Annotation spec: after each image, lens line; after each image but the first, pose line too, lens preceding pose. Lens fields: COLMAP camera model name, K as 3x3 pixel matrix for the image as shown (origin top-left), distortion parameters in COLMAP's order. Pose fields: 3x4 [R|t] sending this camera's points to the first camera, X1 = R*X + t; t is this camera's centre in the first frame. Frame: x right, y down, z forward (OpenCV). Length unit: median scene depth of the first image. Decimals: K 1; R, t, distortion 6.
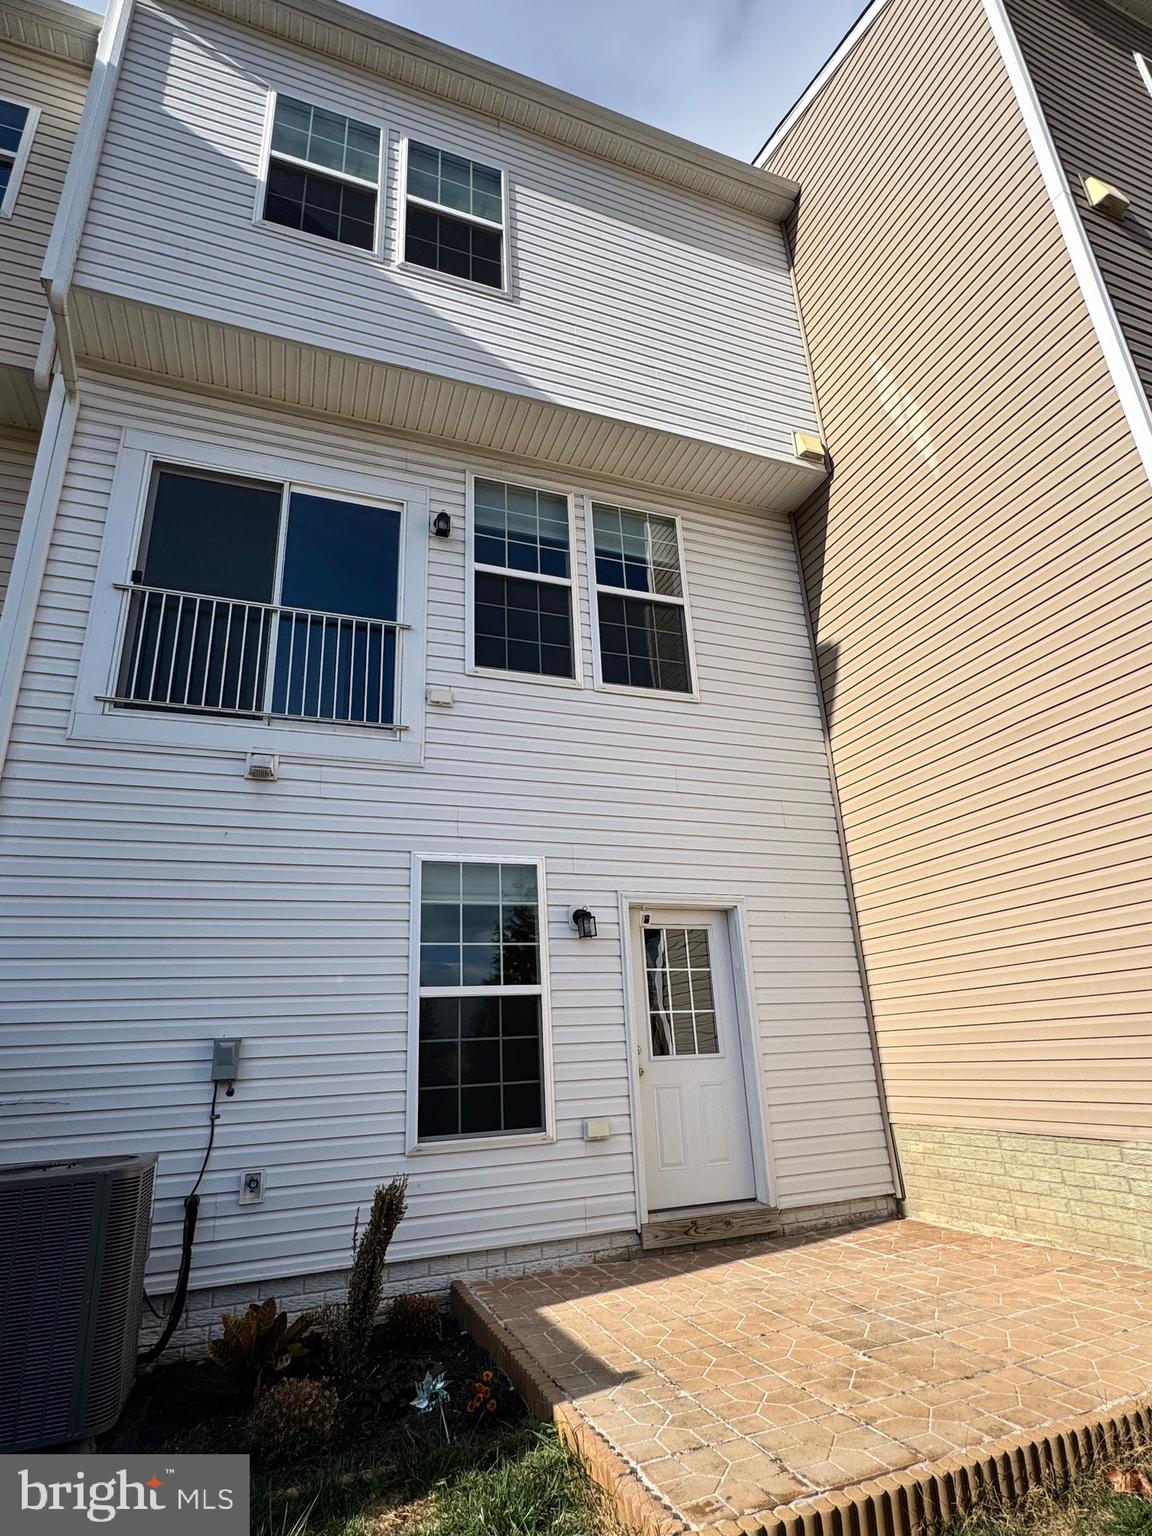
lens RADIAL K [[808.0, 0, 579.5], [0, 808.0, 769.2], [0, 0, 1]] dist [-0.000191, -0.000127]
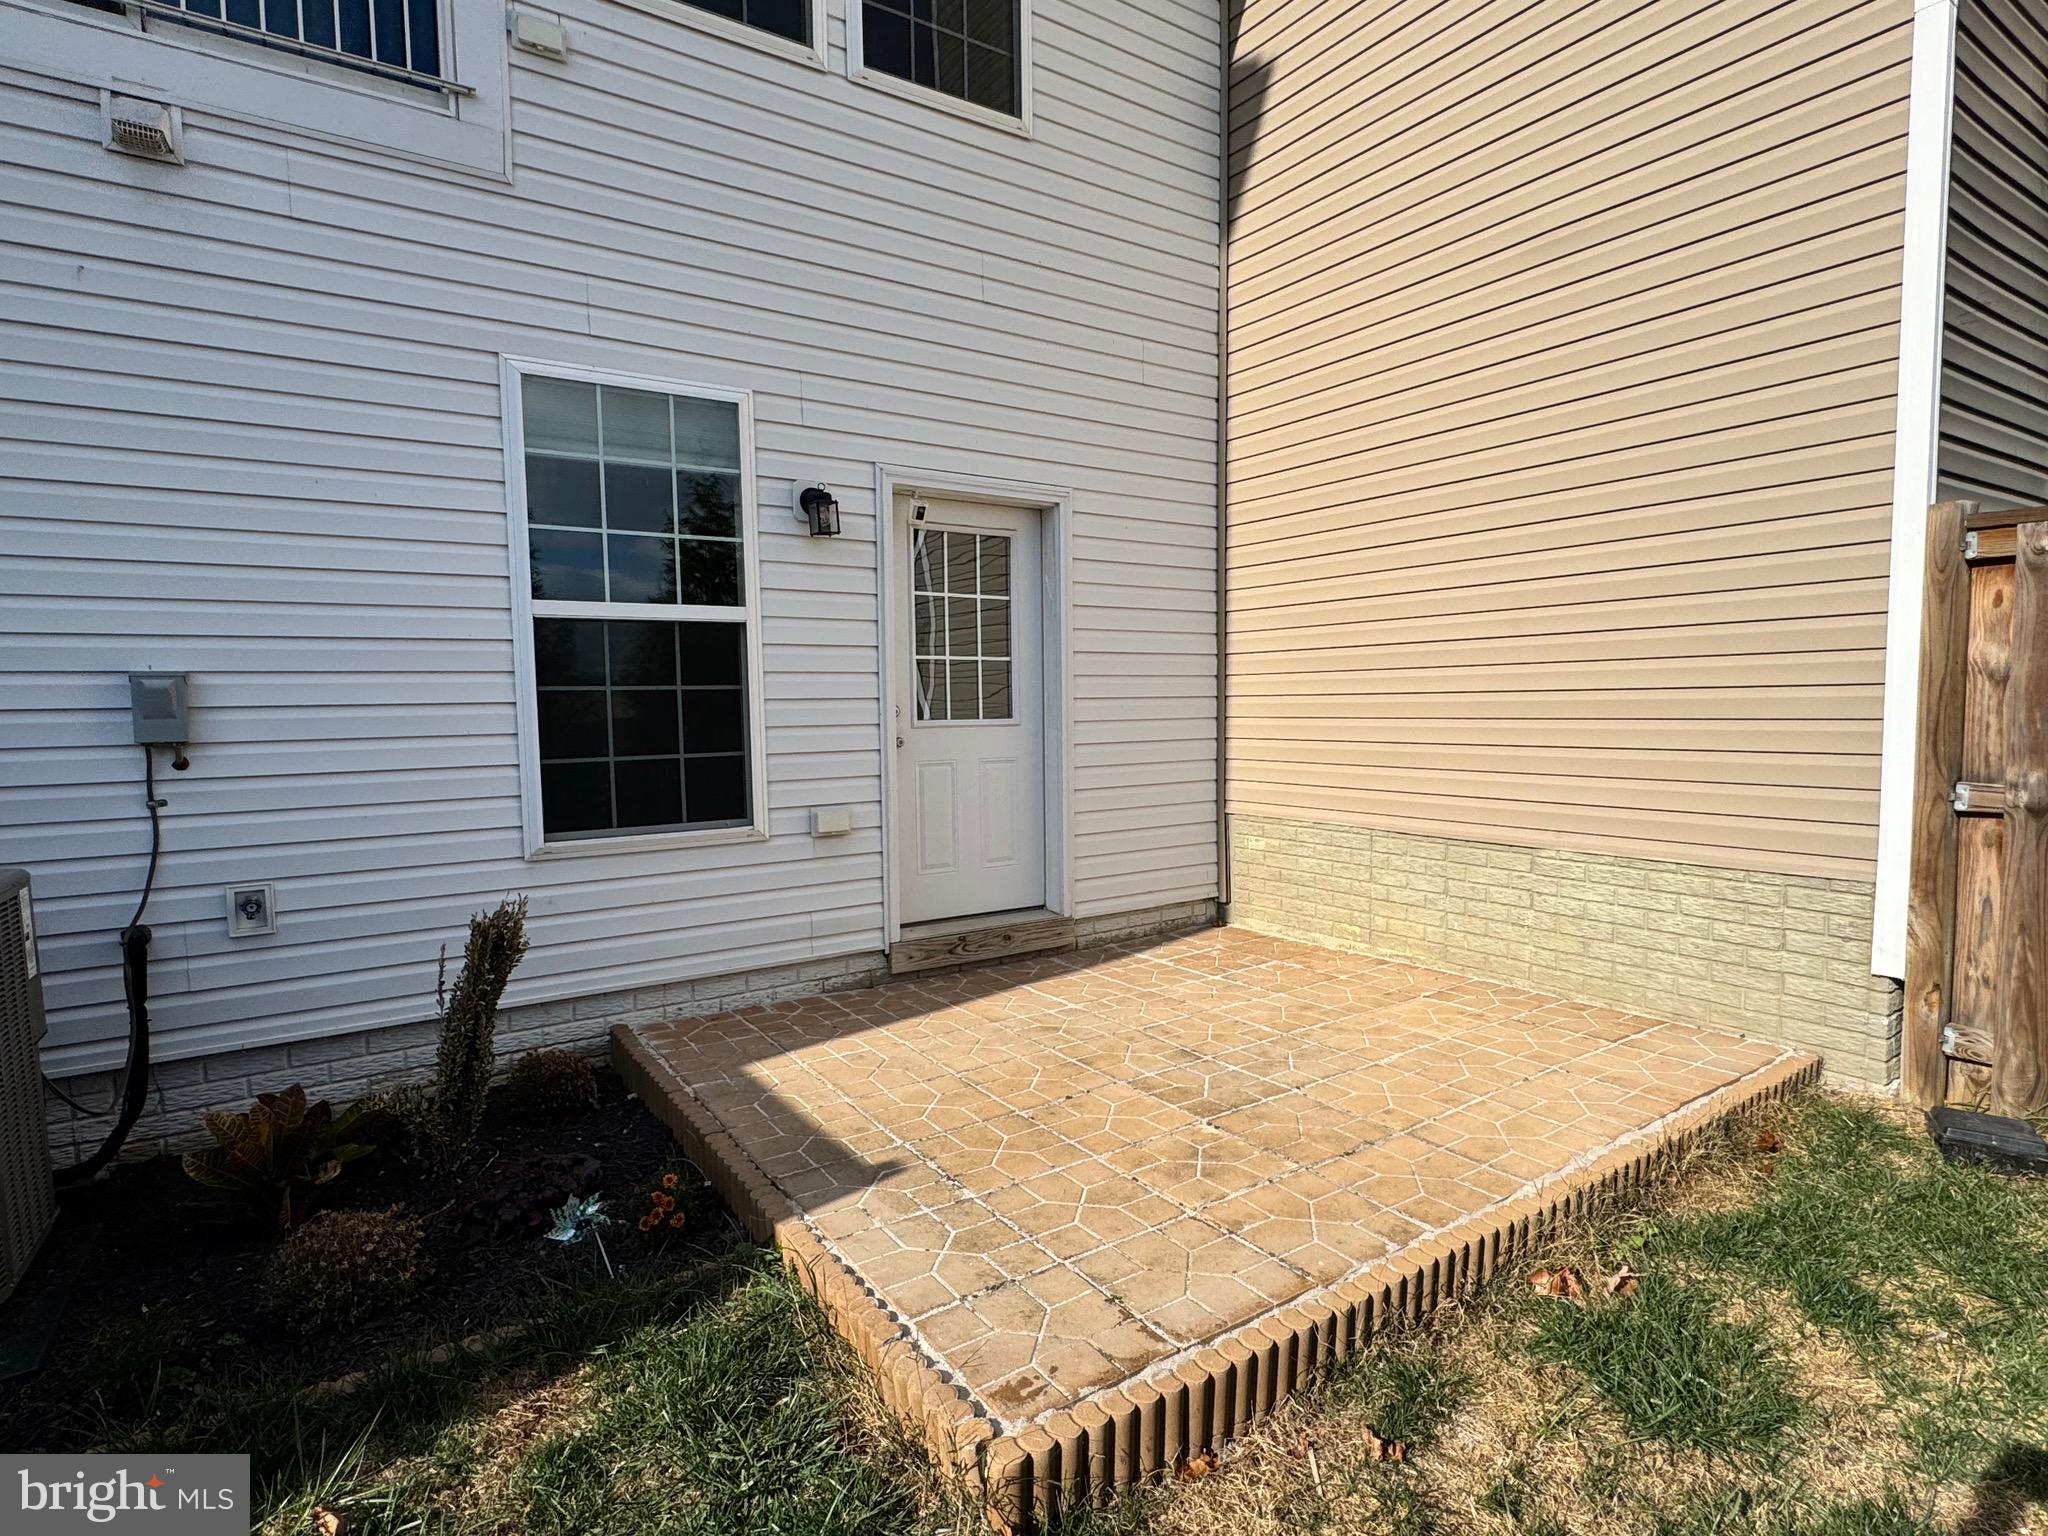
lens RADIAL K [[1077.3, 0, 1024.4], [0, 1077.3, 774.4], [0, 0, 1]] dist [-0.000191, -0.000127]
pose [[0.975243, 0.018499, 0.220360, -0.019390], [-0.103854, 0.918078, 0.382555, 0.048878], [-0.195231, -0.395969, 0.897270, 0.175445]]
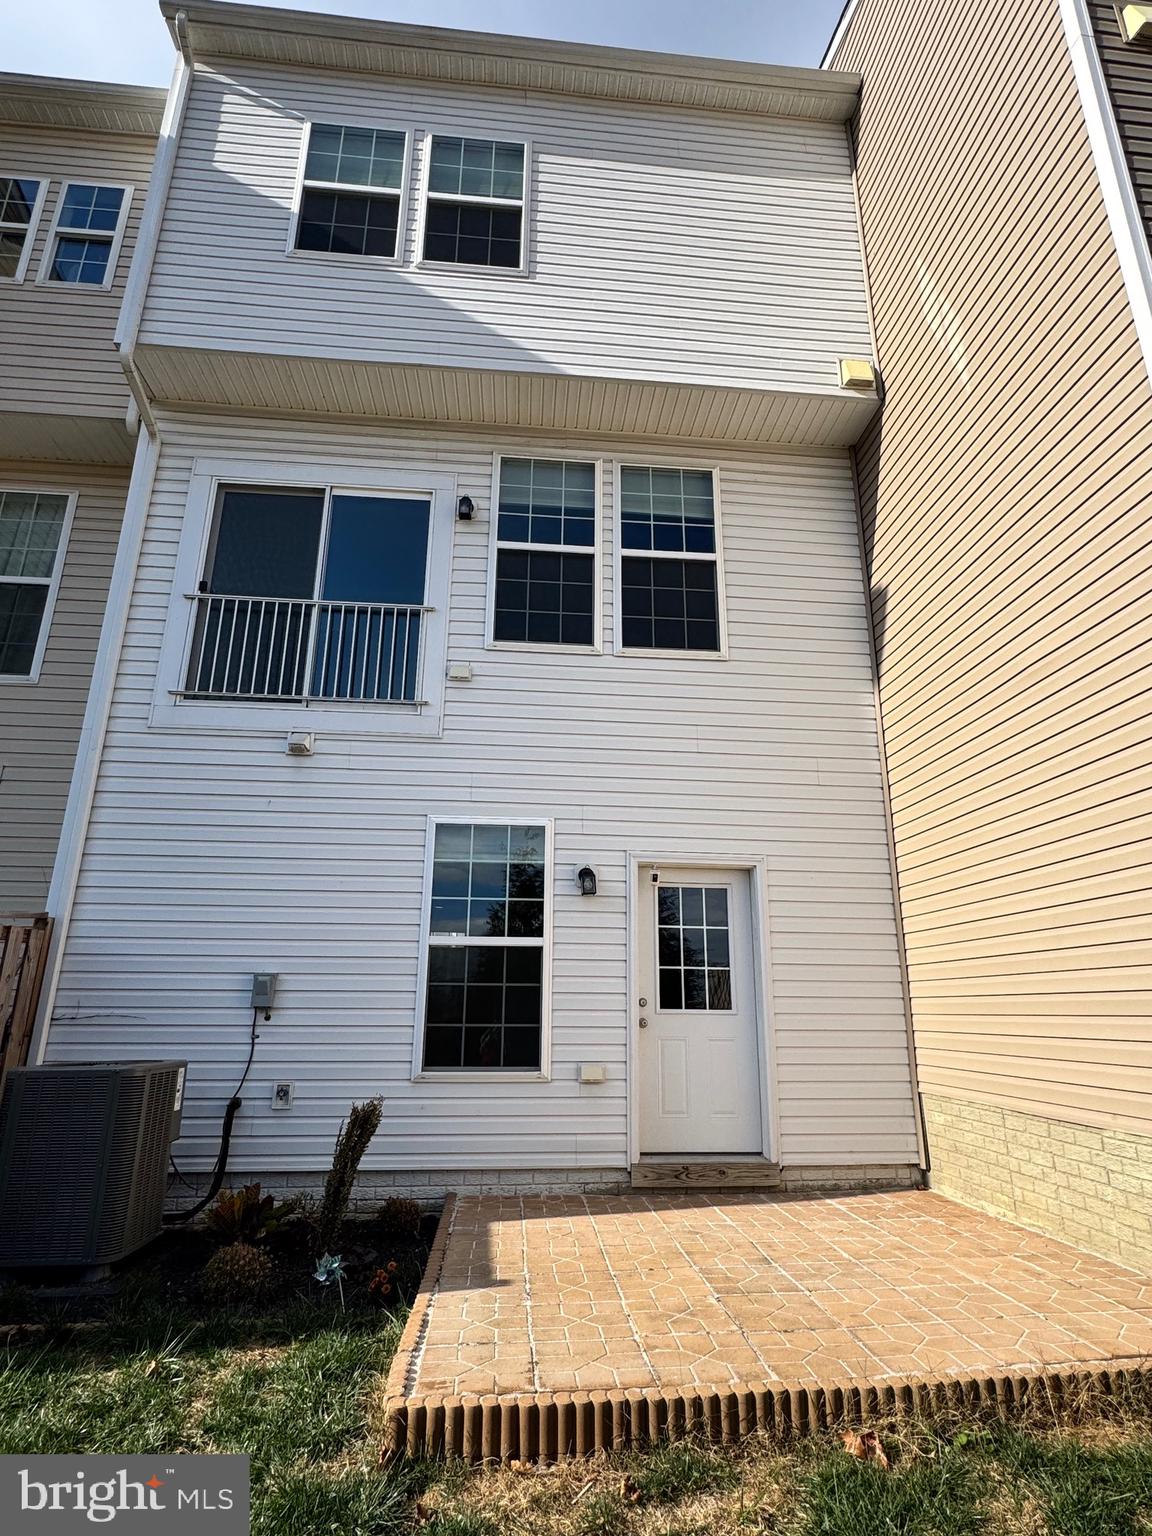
lens RADIAL K [[808.0, 0, 579.5], [0, 808.0, 769.2], [0, 0, 1]] dist [-0.000191, -0.000127]
pose [[0.961673, -0.024155, -0.273133, 0.299102], [0.040089, 0.997794, 0.052907, -0.011377], [0.271253, -0.061829, 0.960520, -0.004317]]
